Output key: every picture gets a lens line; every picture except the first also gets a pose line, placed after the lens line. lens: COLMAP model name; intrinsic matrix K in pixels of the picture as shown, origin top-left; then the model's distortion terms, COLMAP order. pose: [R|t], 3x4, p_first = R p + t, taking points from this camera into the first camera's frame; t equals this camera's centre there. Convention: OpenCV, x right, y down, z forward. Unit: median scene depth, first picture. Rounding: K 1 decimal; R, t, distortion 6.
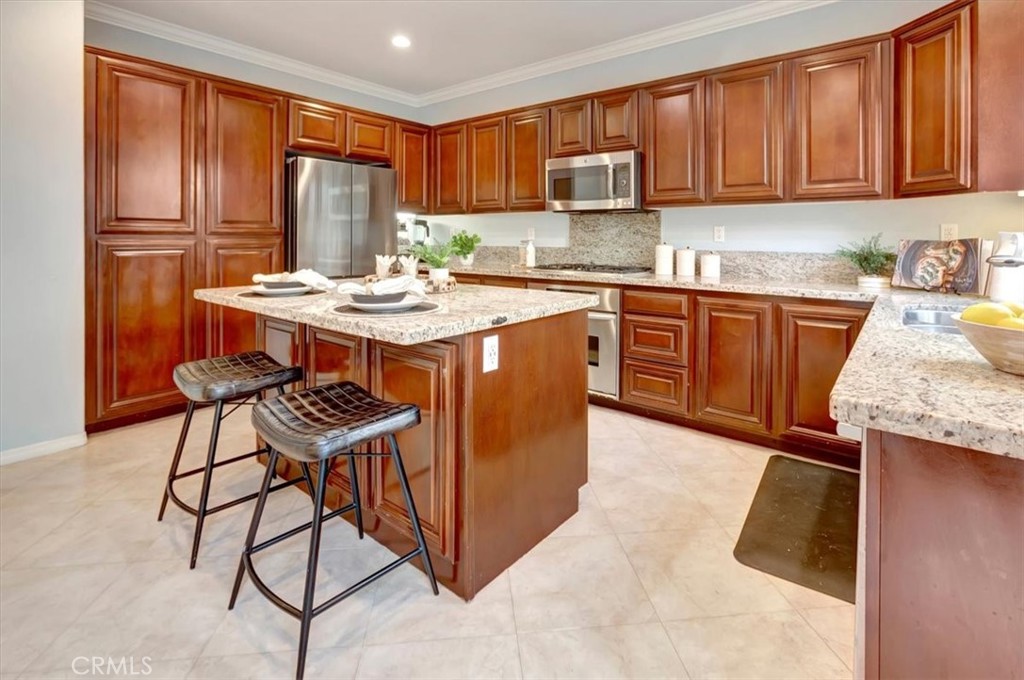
lens RADIAL K [[495.2, 0, 525.3], [0, 495.2, 233.4], [0, 0, 1]] dist [0.001270, 0.000364]
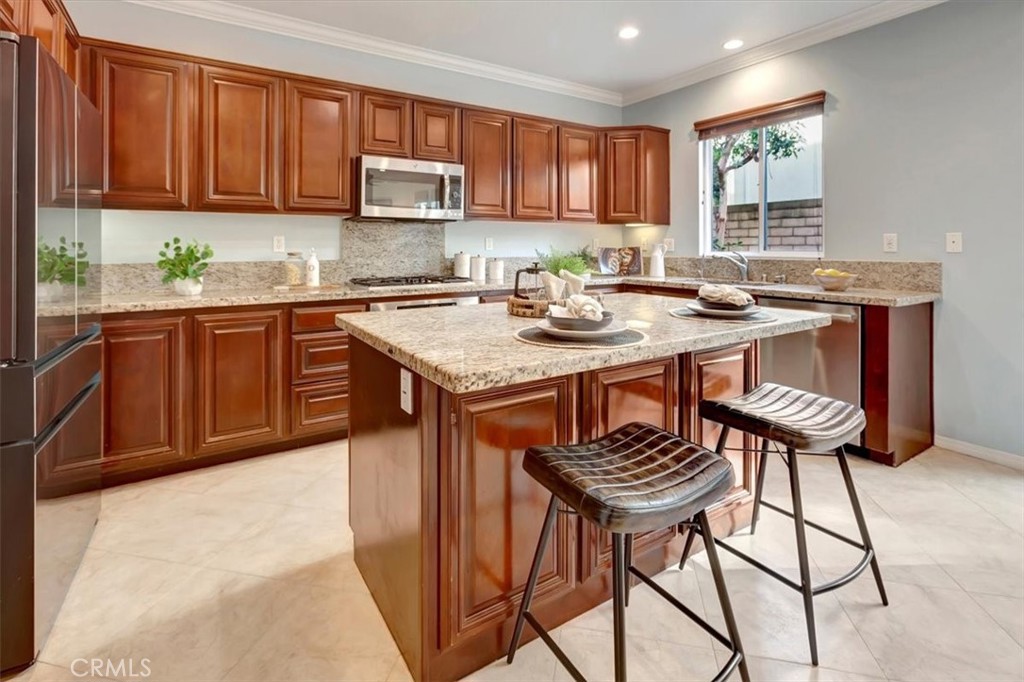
lens RADIAL K [[486.3, 0, 489.0], [0, 486.3, 247.2], [0, 0, 1]] dist [-0.004107, -0.000372]
pose [[0.330865, -0.004064, 0.943669, -0.724549], [-0.003636, 0.999978, 0.005581, 0.001485], [-0.943671, -0.005278, 0.330843, 0.582053]]
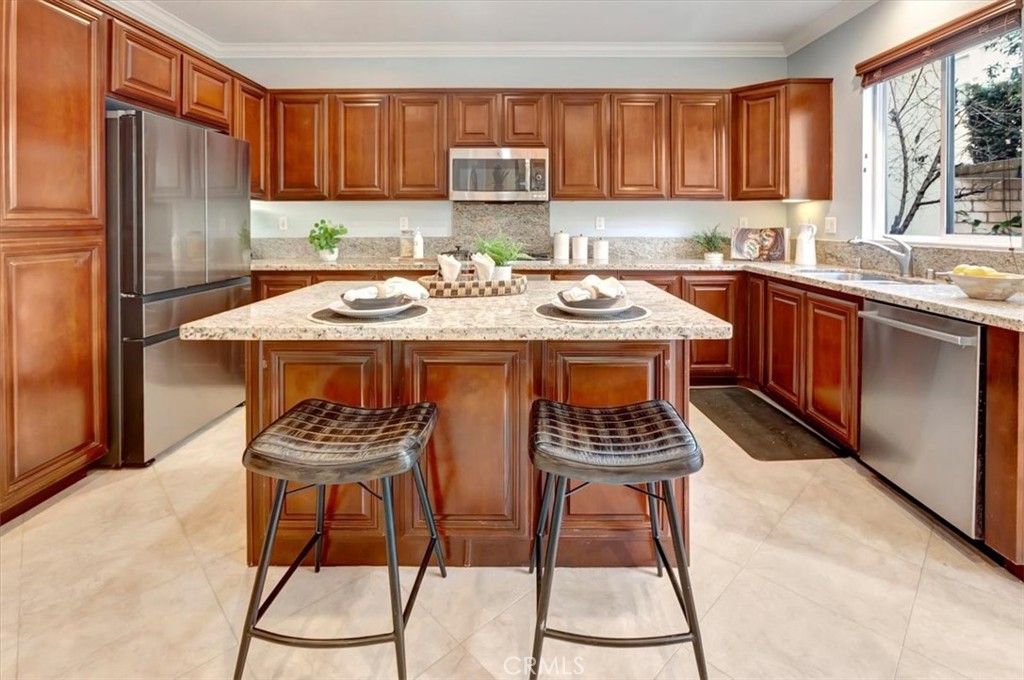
lens RADIAL K [[480.6, 0, 528.2], [0, 480.6, 222.7], [0, 0, 1]] dist [-0.002367, 0.000328]
pose [[0.779034, -0.006456, 0.626949, -0.474706], [-0.001516, 0.999925, 0.012182, -0.014730], [-0.626980, -0.010441, 0.778965, 0.180732]]
